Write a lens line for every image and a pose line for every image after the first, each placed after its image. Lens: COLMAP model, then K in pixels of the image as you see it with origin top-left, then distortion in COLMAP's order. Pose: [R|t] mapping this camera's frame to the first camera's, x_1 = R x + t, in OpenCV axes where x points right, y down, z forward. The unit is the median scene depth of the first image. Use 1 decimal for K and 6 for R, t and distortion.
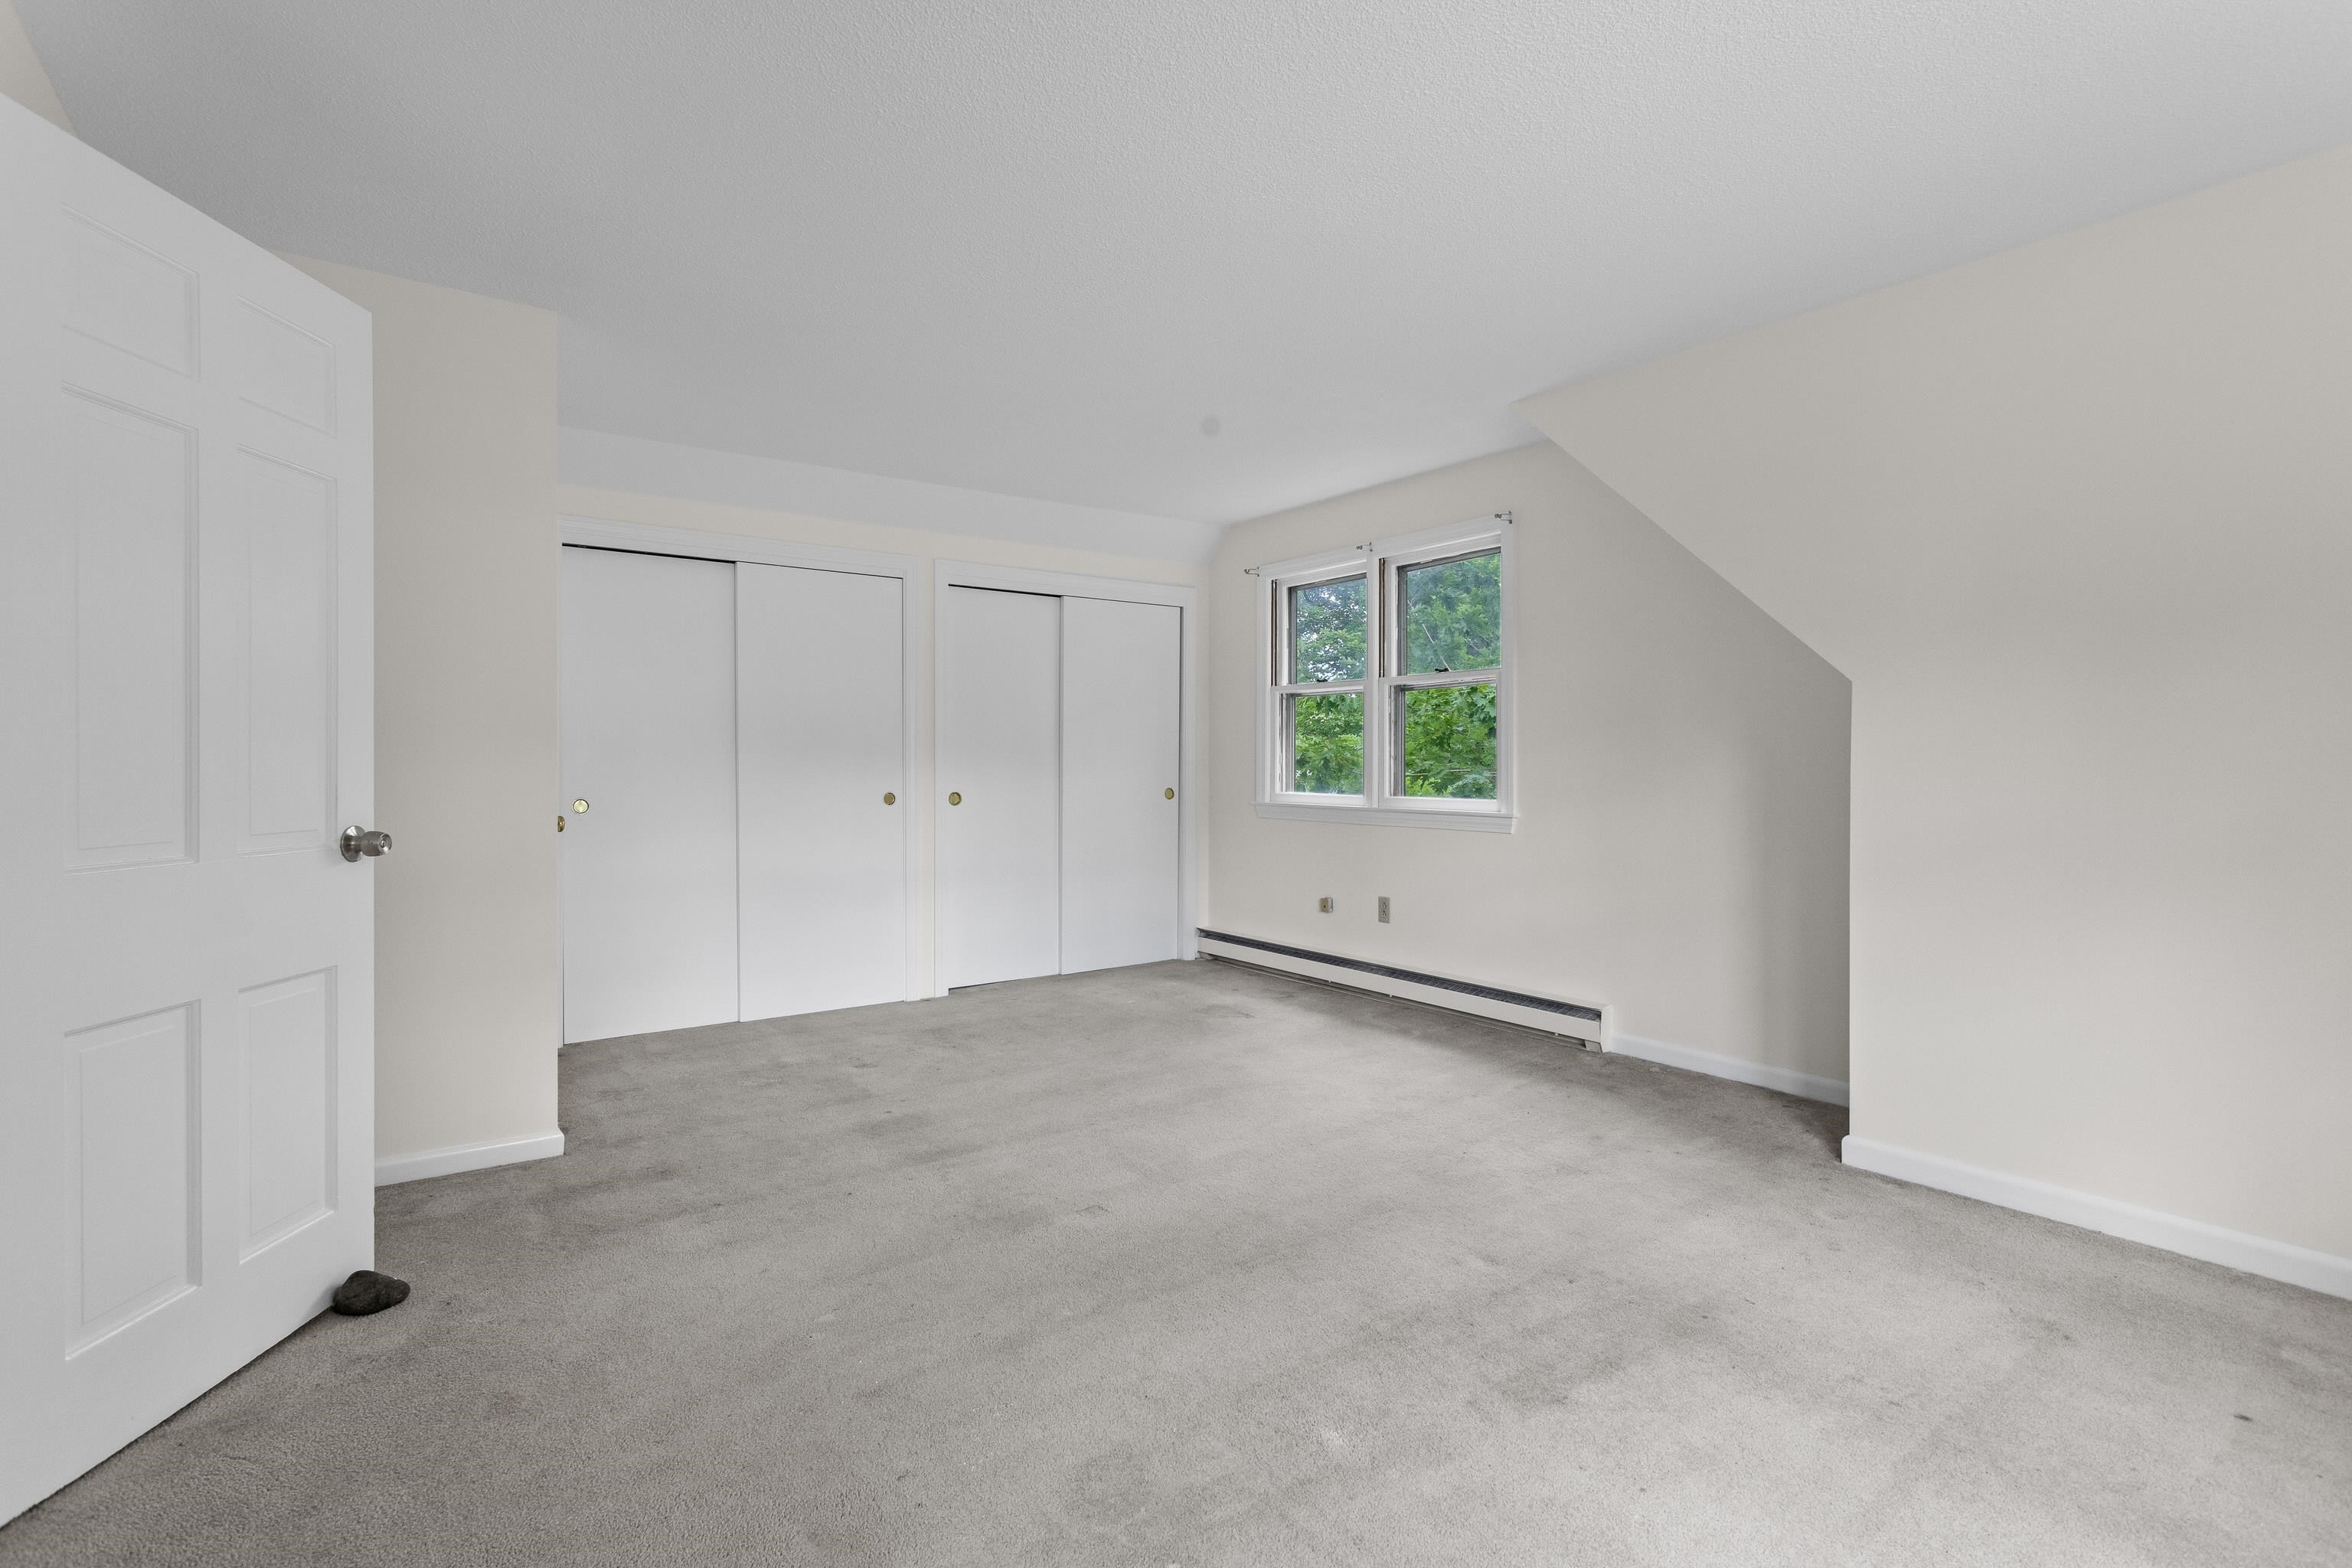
lens RADIAL K [[1115.8, 0, 1181.0], [0, 1115.8, 782.2], [0, 0, 1]] dist [0.000986, -0.000821]
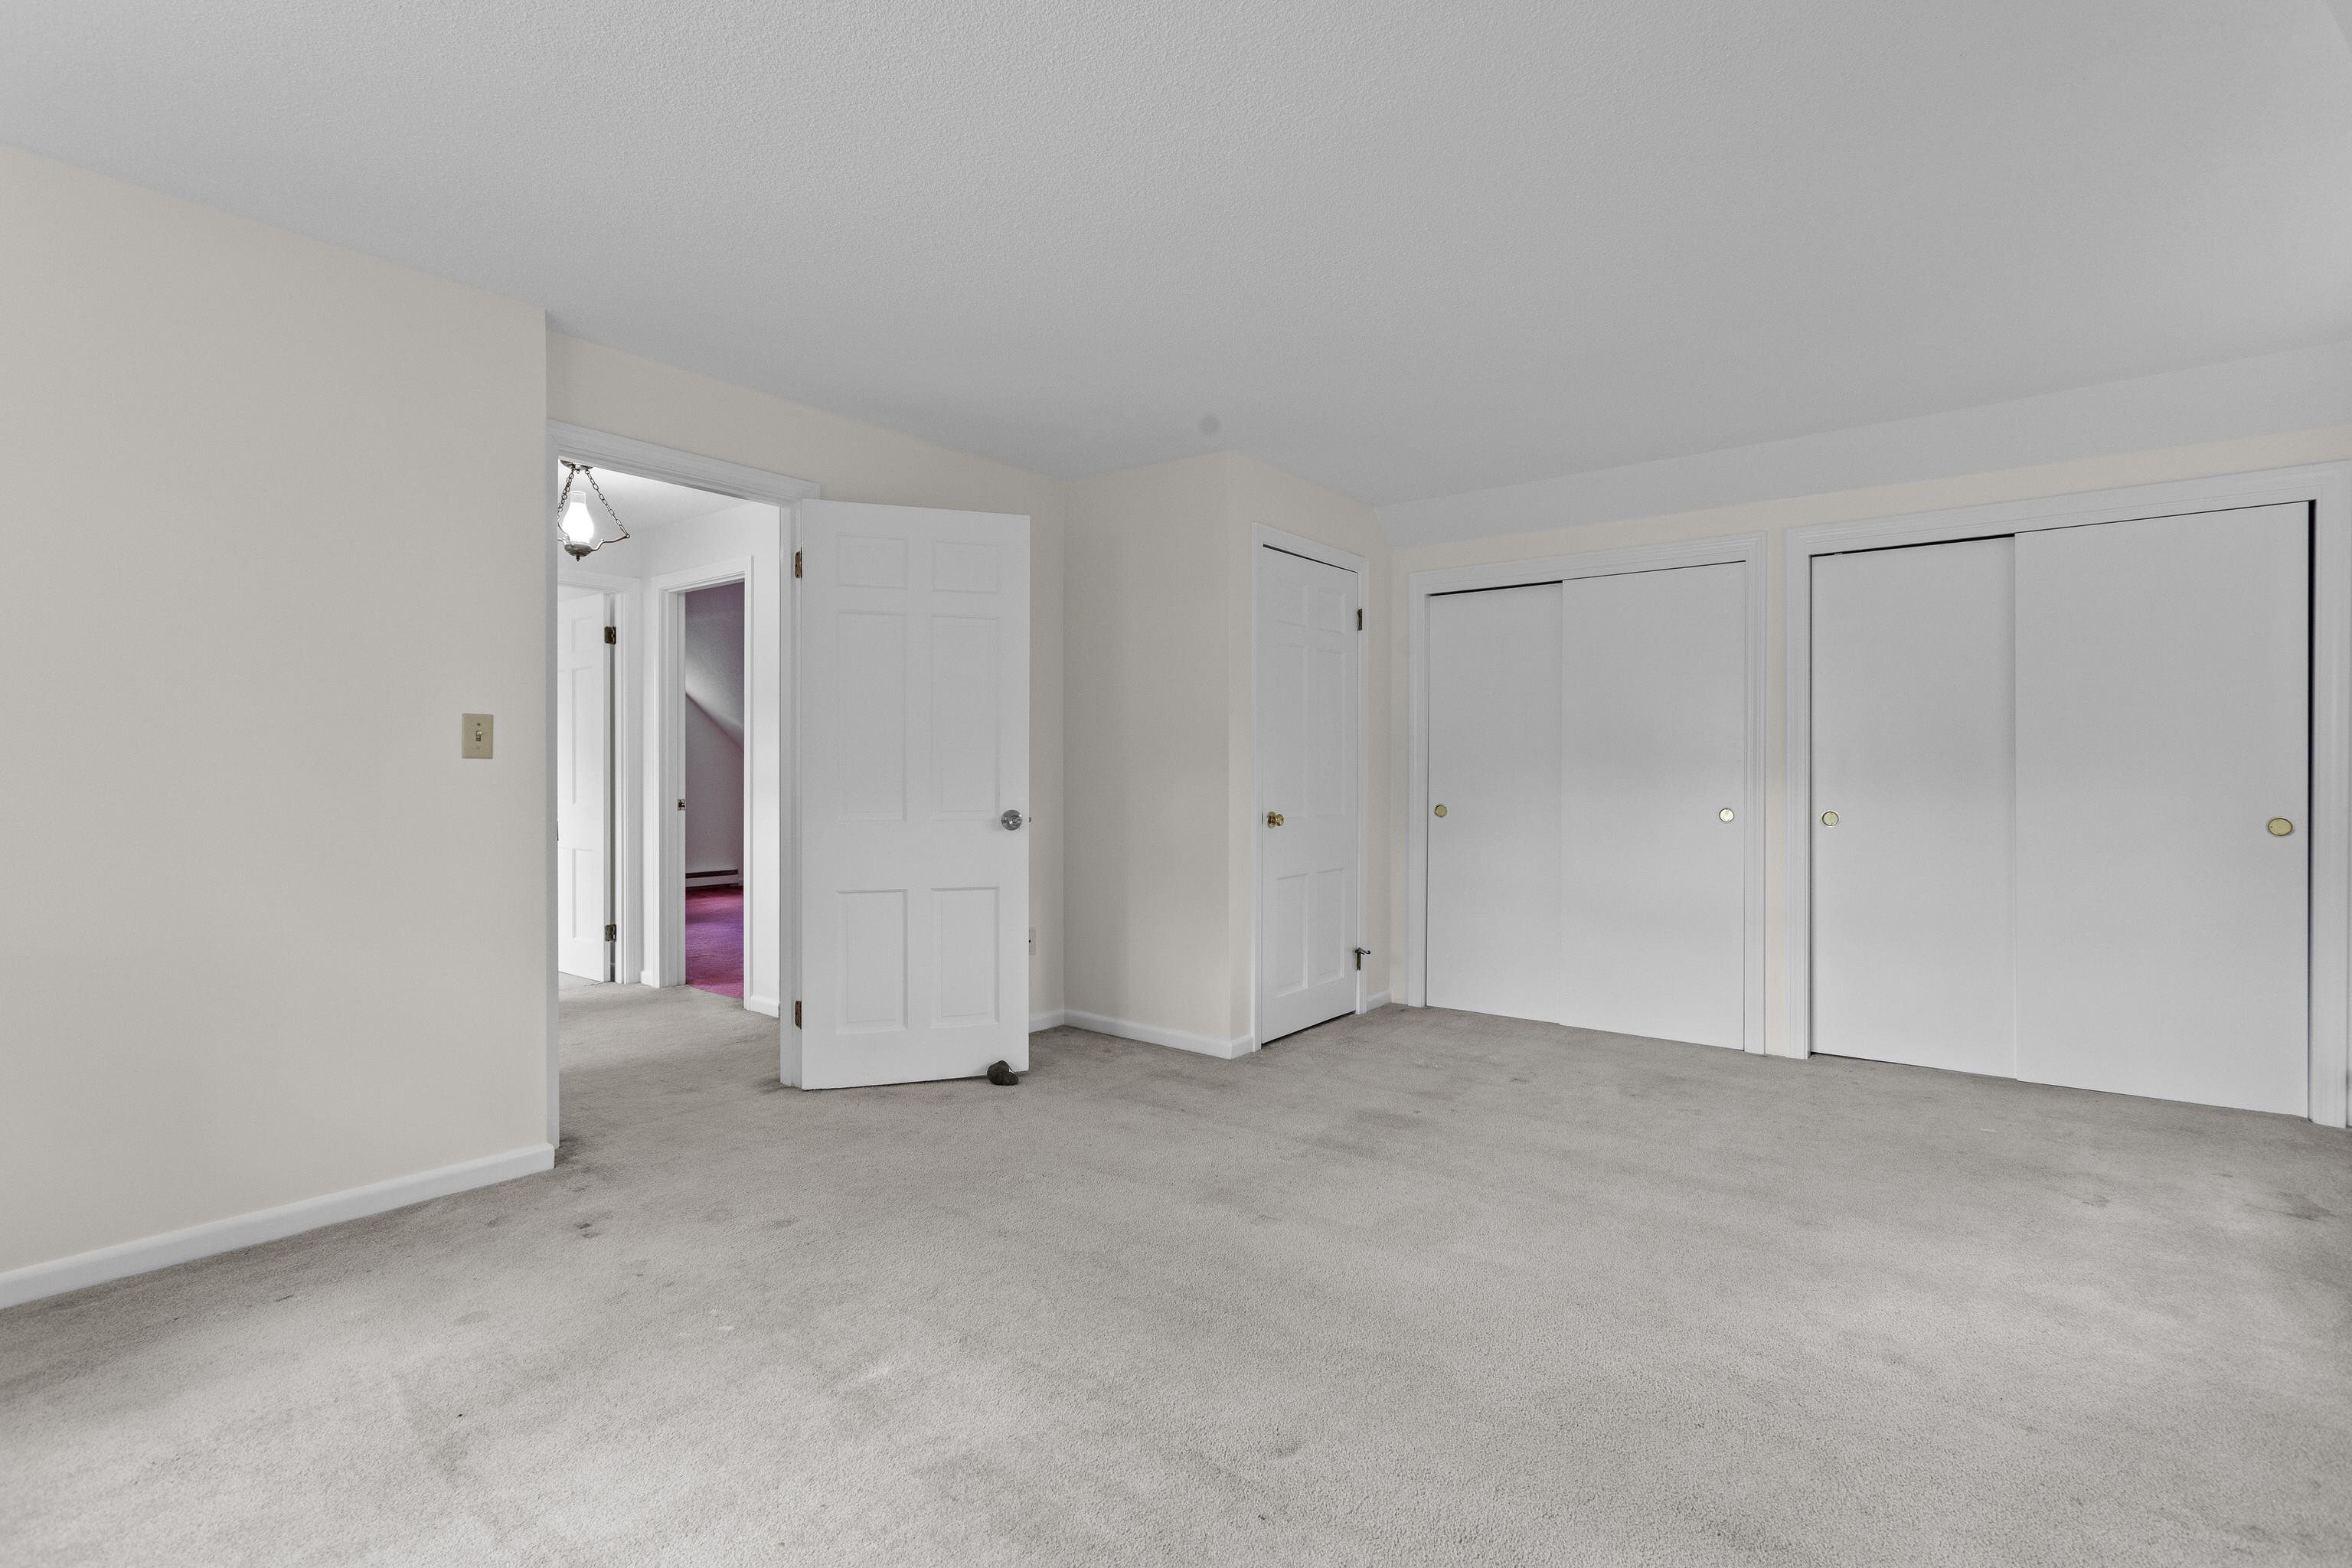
lens RADIAL K [[1115.8, 0, 1180.5], [0, 1115.8, 773.8], [0, 0, 1]] dist [0.000986, -0.000821]
pose [[0.276372, 0.001713, -0.961049, 0.862554], [-0.016144, 0.999866, -0.002860, -0.015364], [0.960915, 0.016306, 0.276362, 0.634716]]
